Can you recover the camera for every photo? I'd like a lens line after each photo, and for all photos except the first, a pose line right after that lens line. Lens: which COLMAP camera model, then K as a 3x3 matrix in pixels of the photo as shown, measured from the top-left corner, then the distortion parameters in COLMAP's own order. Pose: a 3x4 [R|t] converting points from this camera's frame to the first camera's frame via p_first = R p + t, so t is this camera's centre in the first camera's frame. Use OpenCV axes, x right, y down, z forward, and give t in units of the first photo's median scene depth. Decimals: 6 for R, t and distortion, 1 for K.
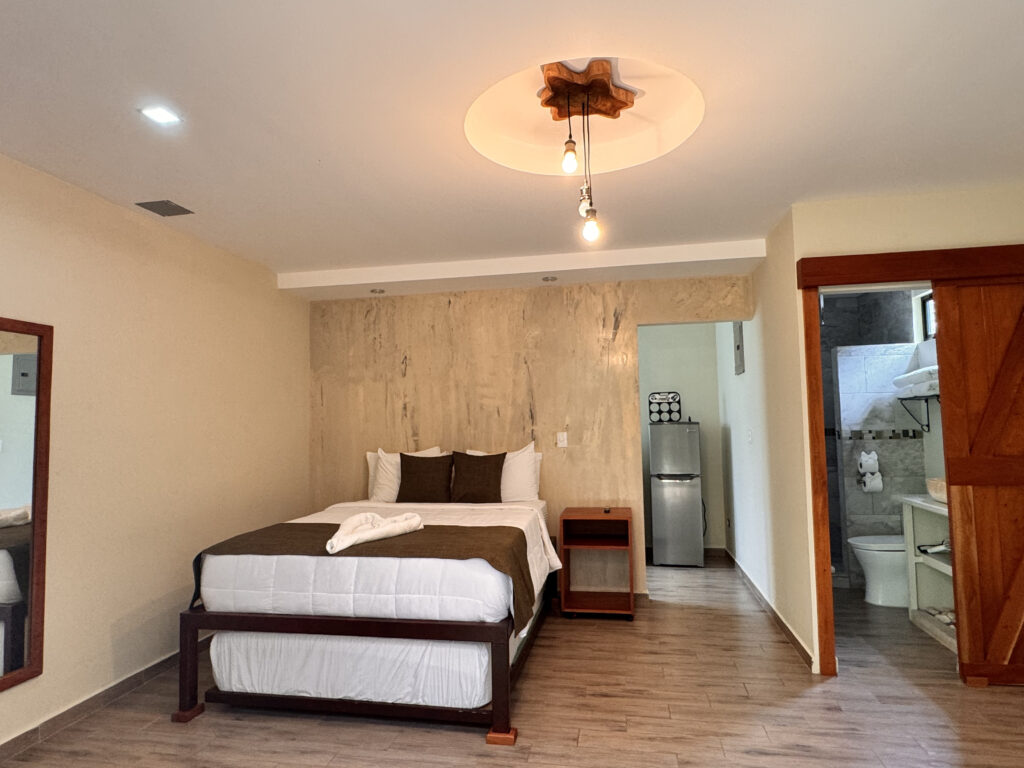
lens RADIAL K [[604.3, 0, 515.7], [0, 604.3, 383.3], [0, 0, 1]] dist [-0.001446, -0.001115]
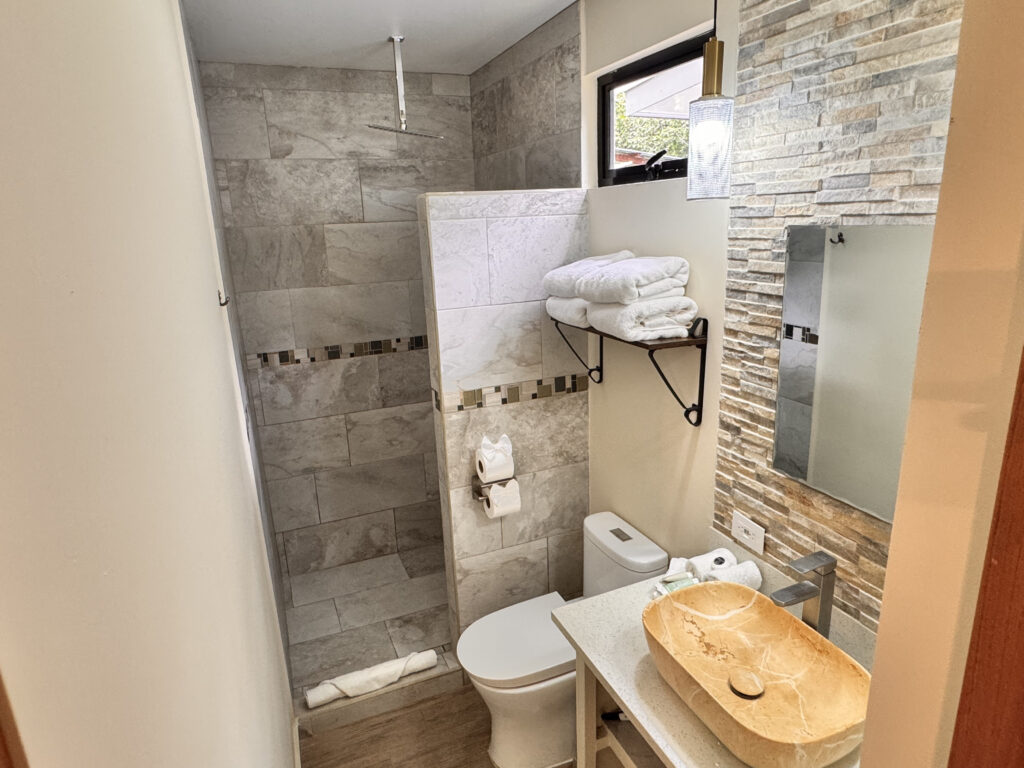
lens RADIAL K [[604.3, 0, 510.2], [0, 604.3, 384.9], [0, 0, 1]] dist [-0.001446, -0.001115]
pose [[0.833480, -0.159230, 0.529109, 0.354478], [-0.013533, 0.951409, 0.307634, -0.064765], [-0.552383, -0.263567, 0.790826, 0.636187]]
